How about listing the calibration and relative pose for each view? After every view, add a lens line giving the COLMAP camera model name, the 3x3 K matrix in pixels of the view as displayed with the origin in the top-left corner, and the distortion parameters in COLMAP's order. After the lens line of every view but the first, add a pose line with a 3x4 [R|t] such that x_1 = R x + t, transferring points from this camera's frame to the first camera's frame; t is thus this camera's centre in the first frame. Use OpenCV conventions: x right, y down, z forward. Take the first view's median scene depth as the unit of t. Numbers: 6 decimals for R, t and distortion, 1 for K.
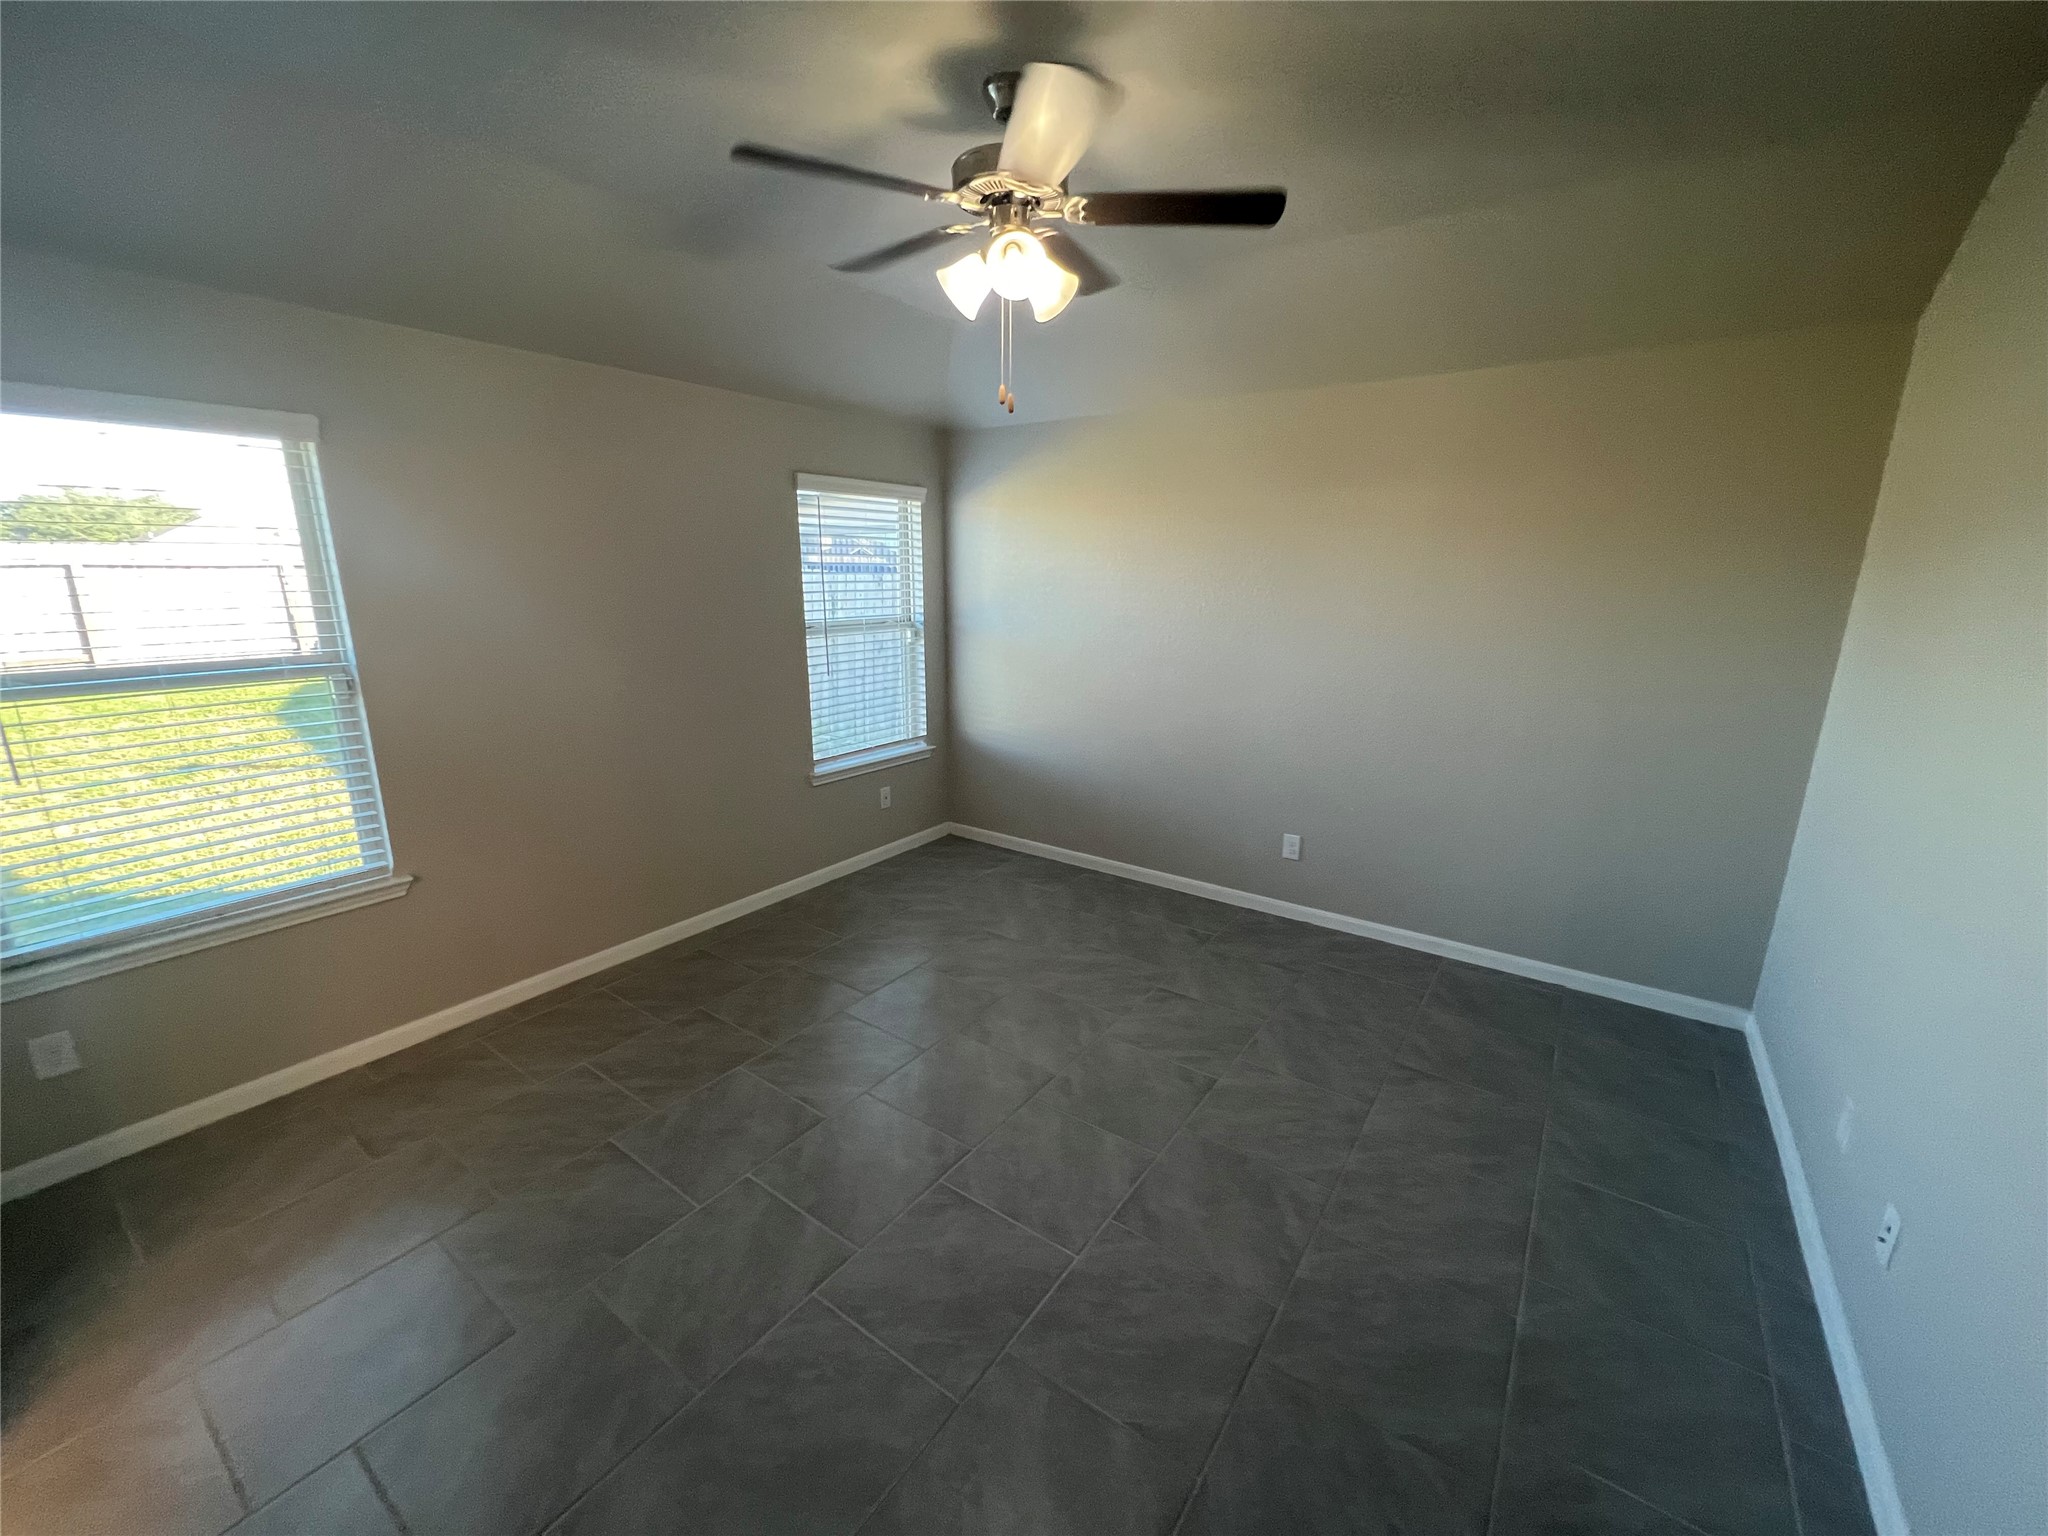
lens RADIAL K [[823.5, 0, 1024.0], [0, 823.5, 768.0], [0, 0, 1]] dist [-0.003206, -0.000290]
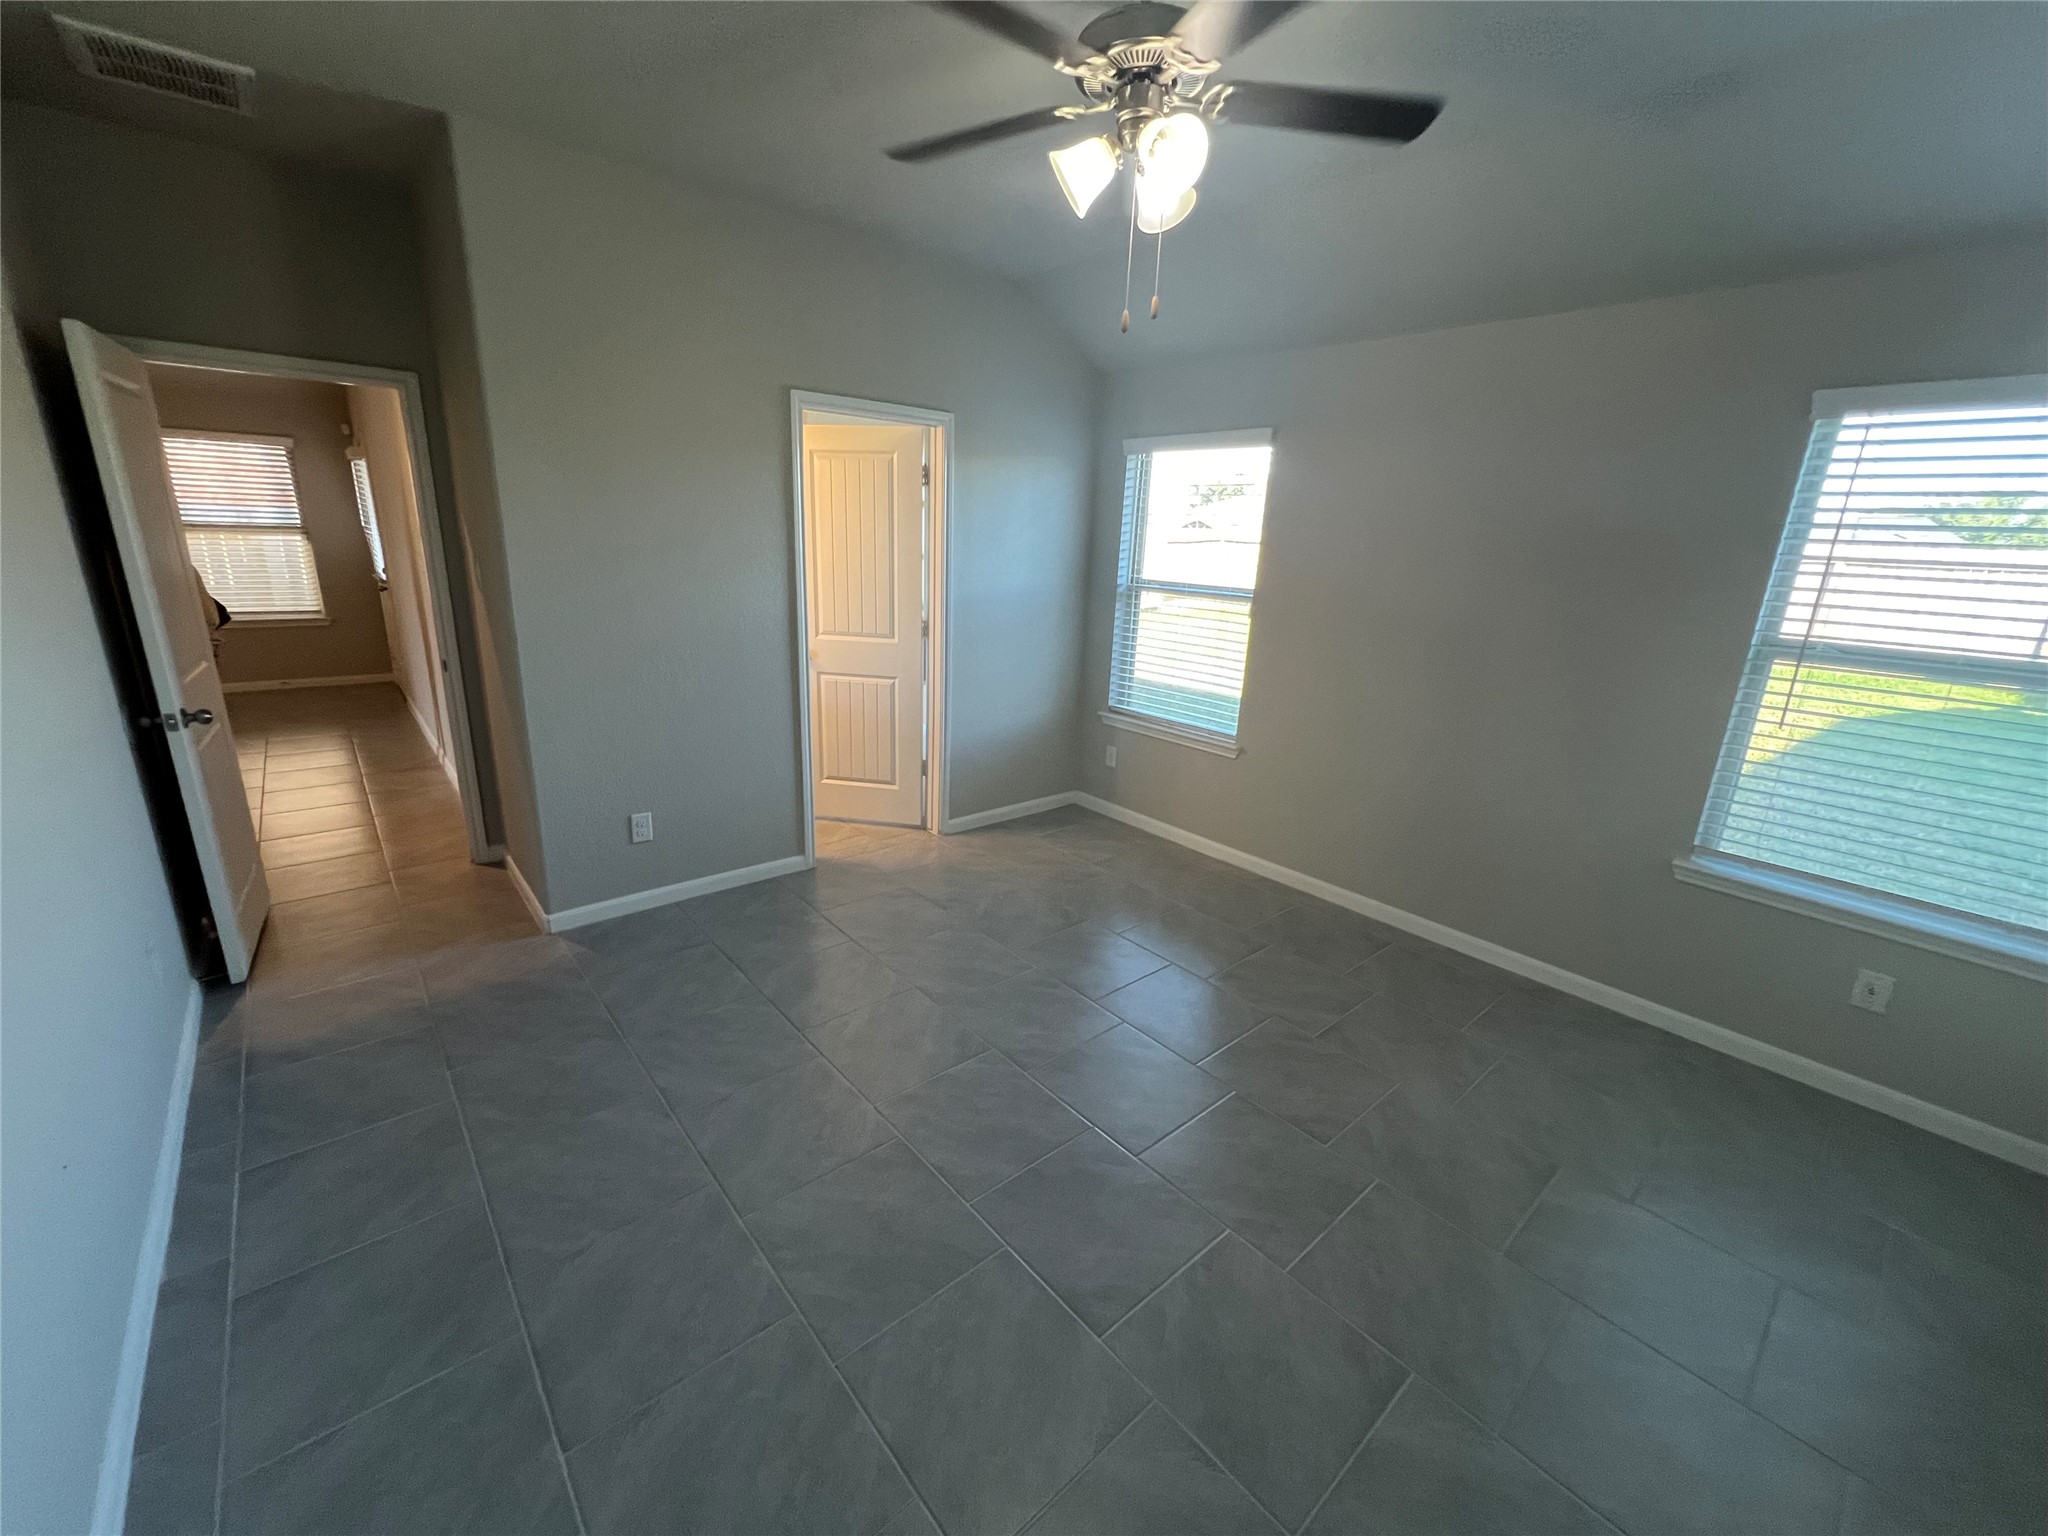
lens RADIAL K [[825.5, 0, 1024.0], [0, 825.5, 768.0], [0, 0, 1]] dist [0.002770, 0.000193]
pose [[-0.231879, 0.260476, -0.937222, 0.755199], [-0.270548, 0.908197, 0.319346, -0.209950], [0.934364, 0.327613, -0.140121, 0.923398]]
